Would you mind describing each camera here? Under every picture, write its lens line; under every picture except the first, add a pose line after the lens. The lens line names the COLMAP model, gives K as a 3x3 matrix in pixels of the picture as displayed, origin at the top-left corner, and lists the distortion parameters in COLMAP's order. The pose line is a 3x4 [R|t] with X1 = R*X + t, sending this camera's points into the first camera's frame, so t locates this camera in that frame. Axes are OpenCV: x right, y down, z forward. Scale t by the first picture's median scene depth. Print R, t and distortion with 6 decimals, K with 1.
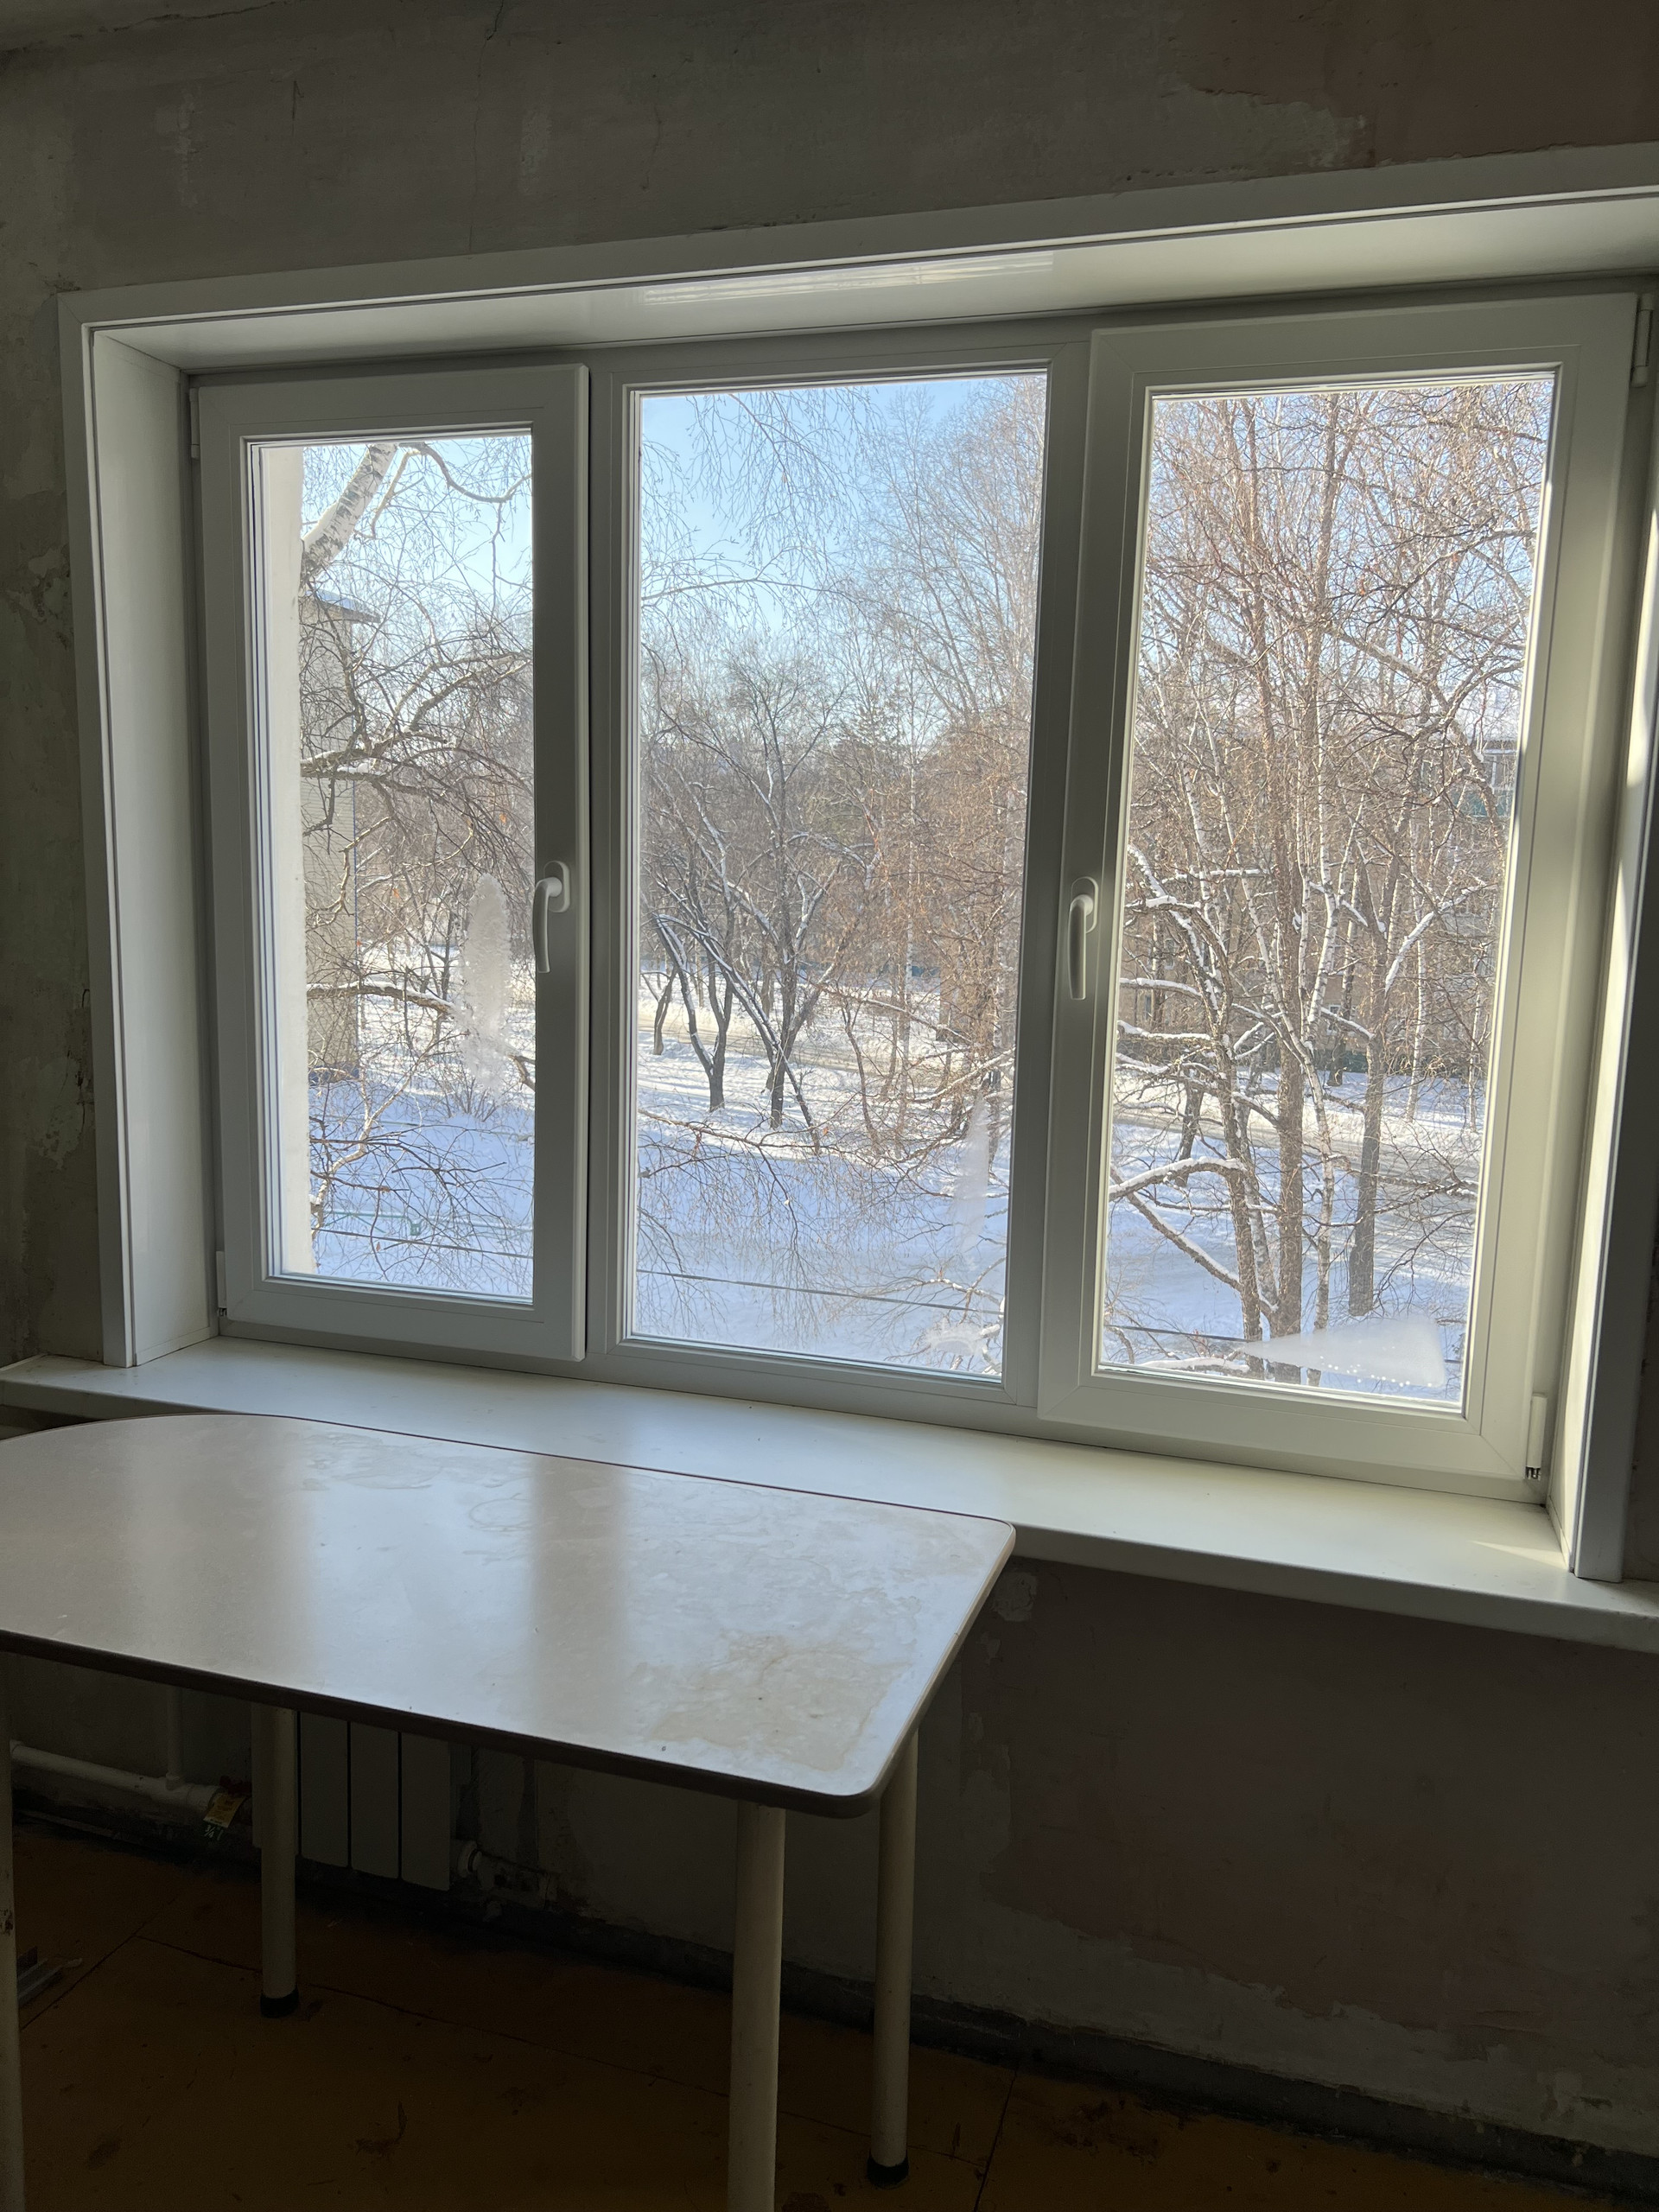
lens RADIAL K [[1655.6, 0, 825.8], [0, 1655.6, 1105.2], [0, 0, 1]] dist [0.028531, -0.028868]
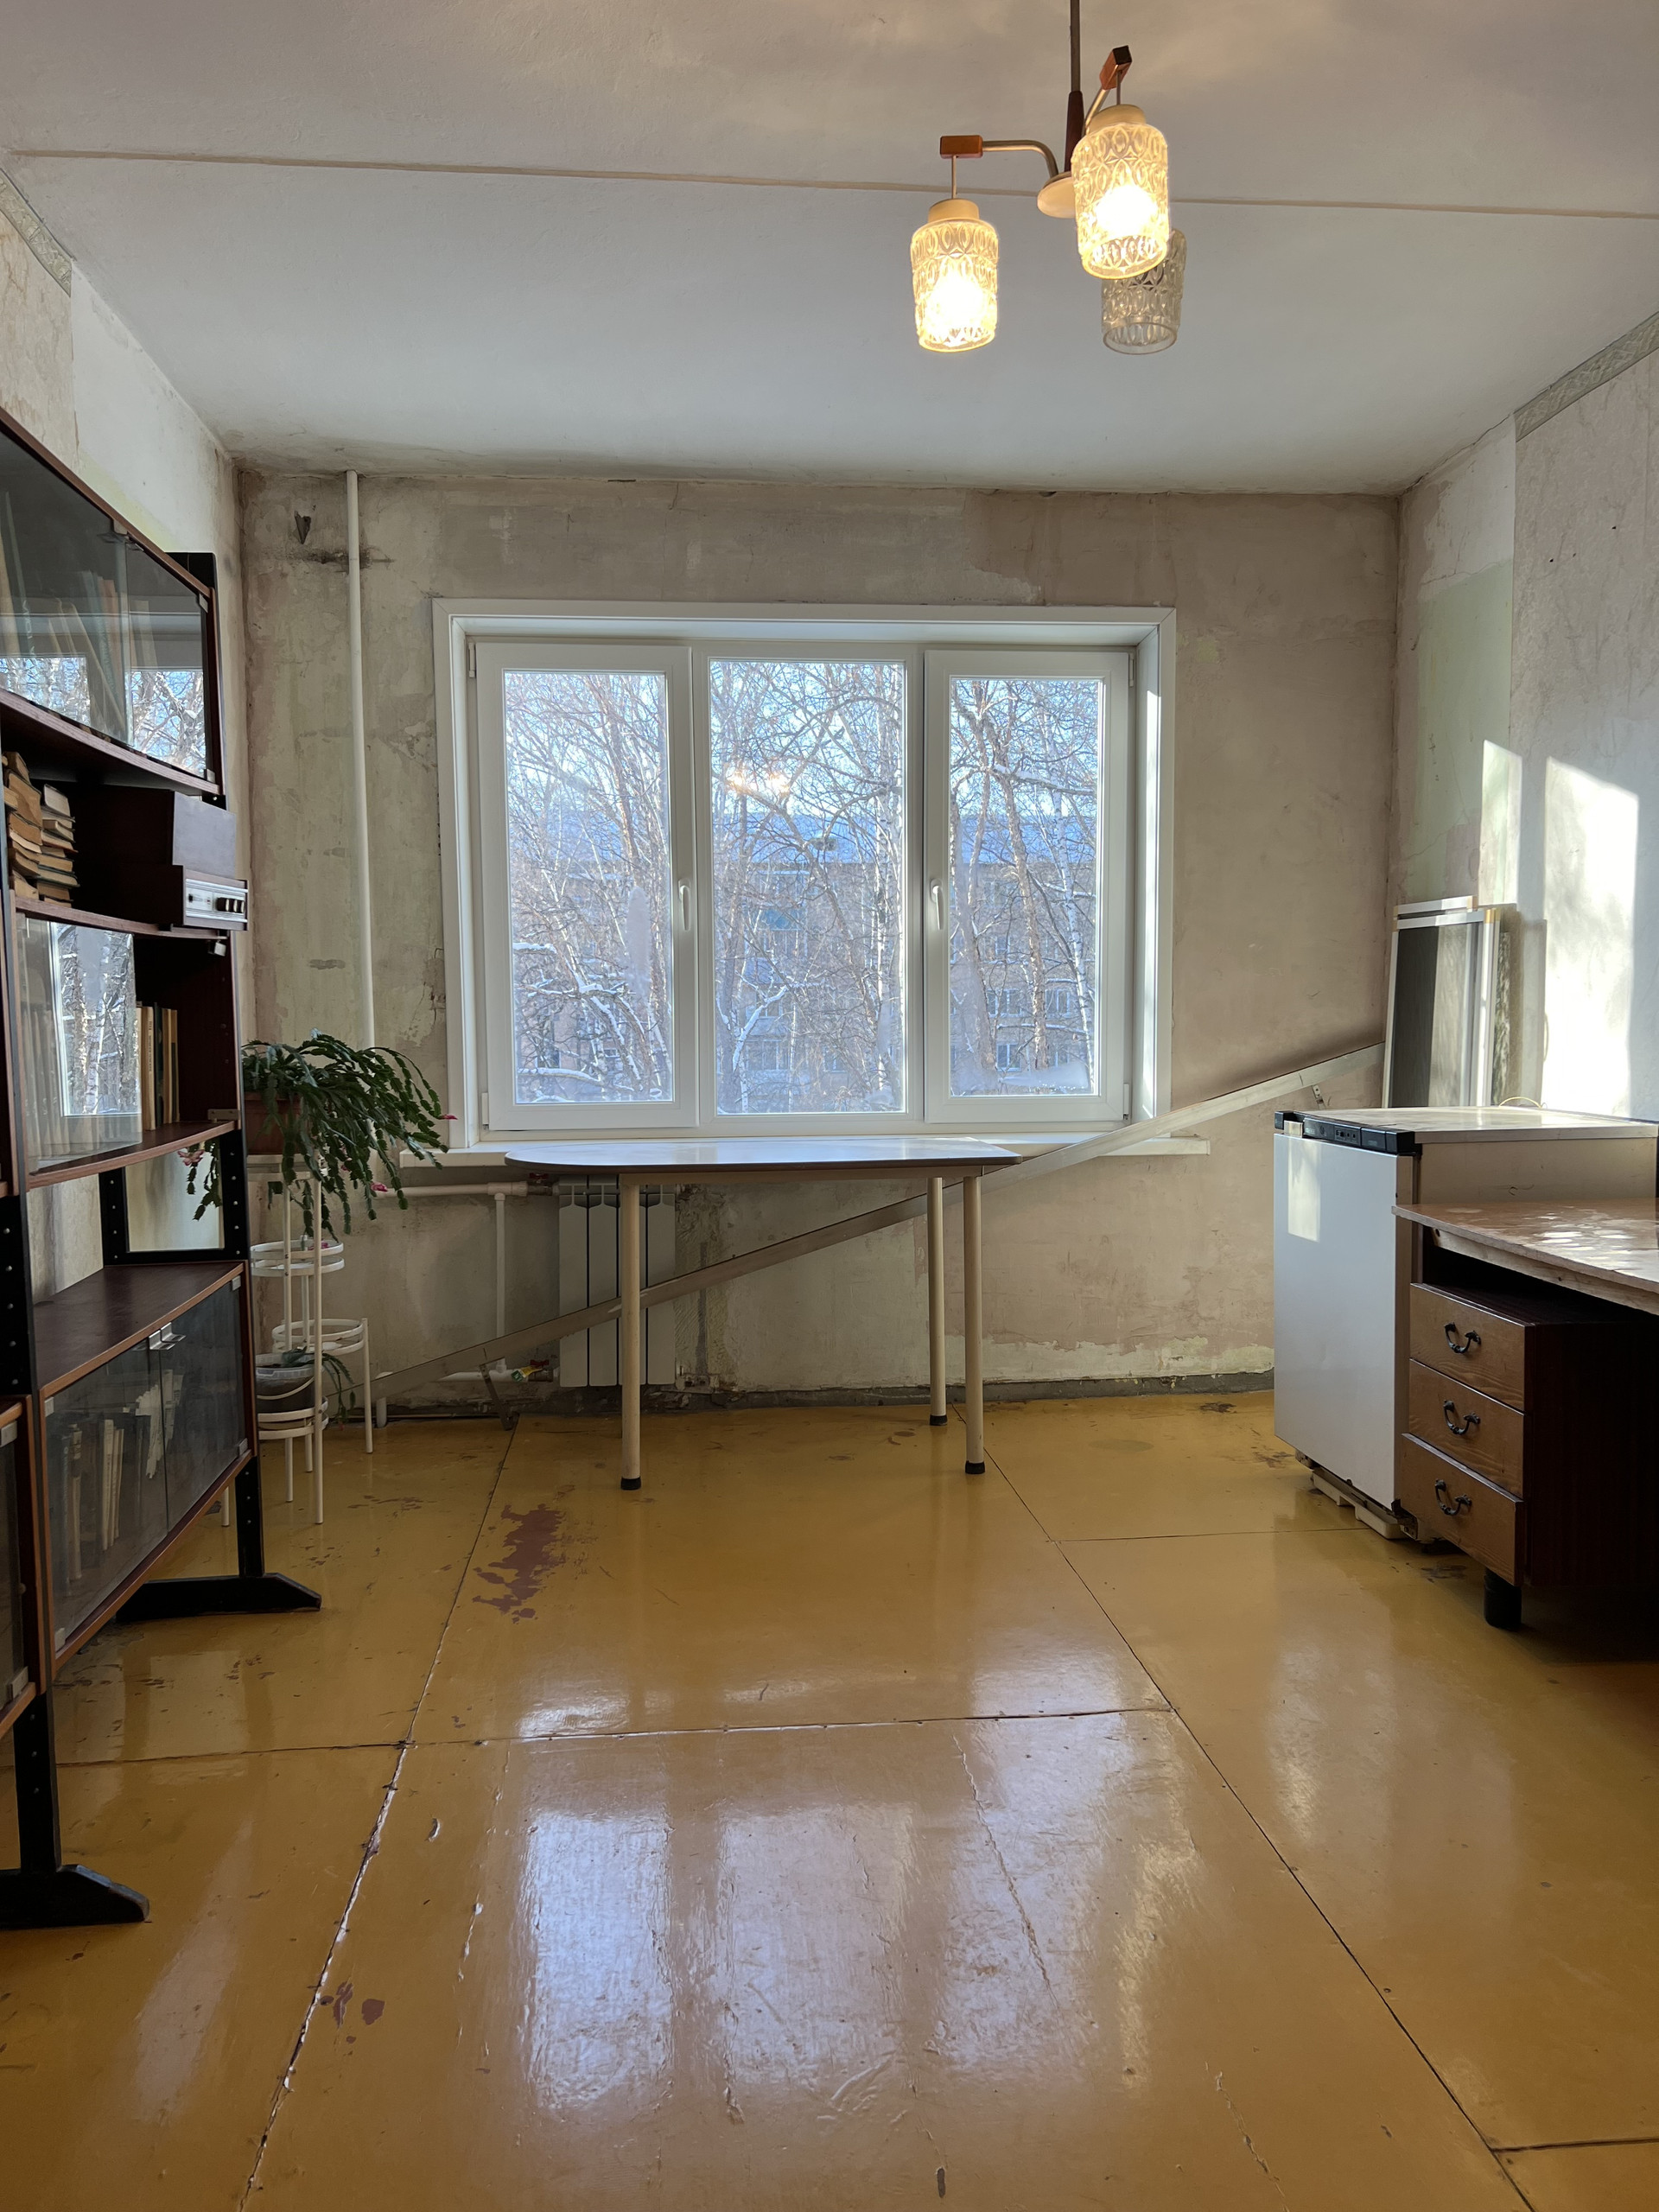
lens RADIAL K [[1655.6, 0, 829.7], [0, 1655.6, 1114.4], [0, 0, 1]] dist [0.028531, -0.028868]
pose [[0.917620, -0.064598, 0.392175, -0.873520], [0.089384, 0.994969, -0.045254, 0.272120], [-0.387278, 0.076580, 0.918777, -1.004066]]
